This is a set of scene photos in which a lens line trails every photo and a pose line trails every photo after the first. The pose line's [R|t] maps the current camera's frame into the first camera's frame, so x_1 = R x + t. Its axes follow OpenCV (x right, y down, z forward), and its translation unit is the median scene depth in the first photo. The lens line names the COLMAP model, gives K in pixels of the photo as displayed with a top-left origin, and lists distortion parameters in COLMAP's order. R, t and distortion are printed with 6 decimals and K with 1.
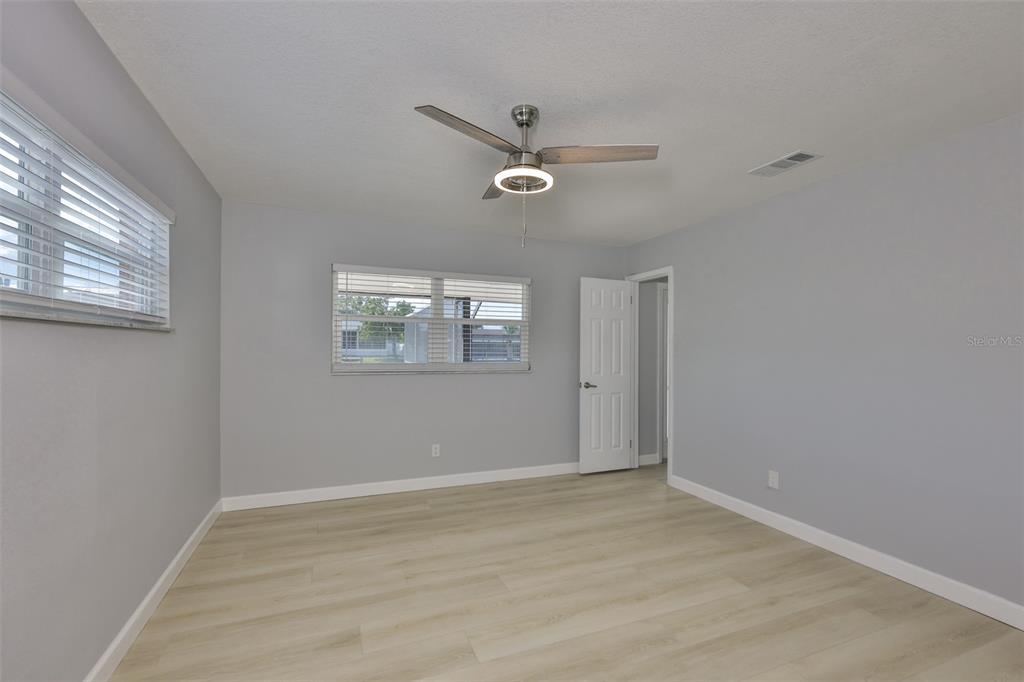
lens RADIAL K [[437.0, 0, 512.7], [0, 437.0, 339.3], [0, 0, 1]] dist [-0.003431, -0.000760]
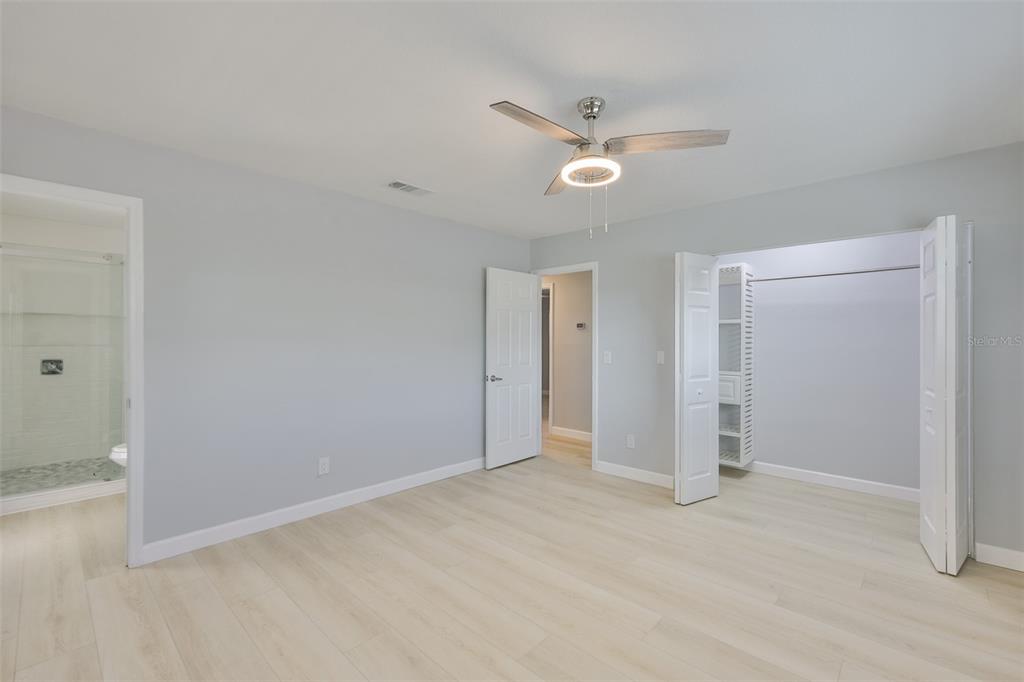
lens RADIAL K [[427.7, 0, 514.3], [0, 427.7, 337.4], [0, 0, 1]] dist [-0.000620, 0.000115]
pose [[-0.377418, 0.005173, 0.926029, -0.702302], [-0.003895, 0.999967, -0.007174, 0.021937], [-0.926035, -0.006315, -0.377385, 1.300485]]
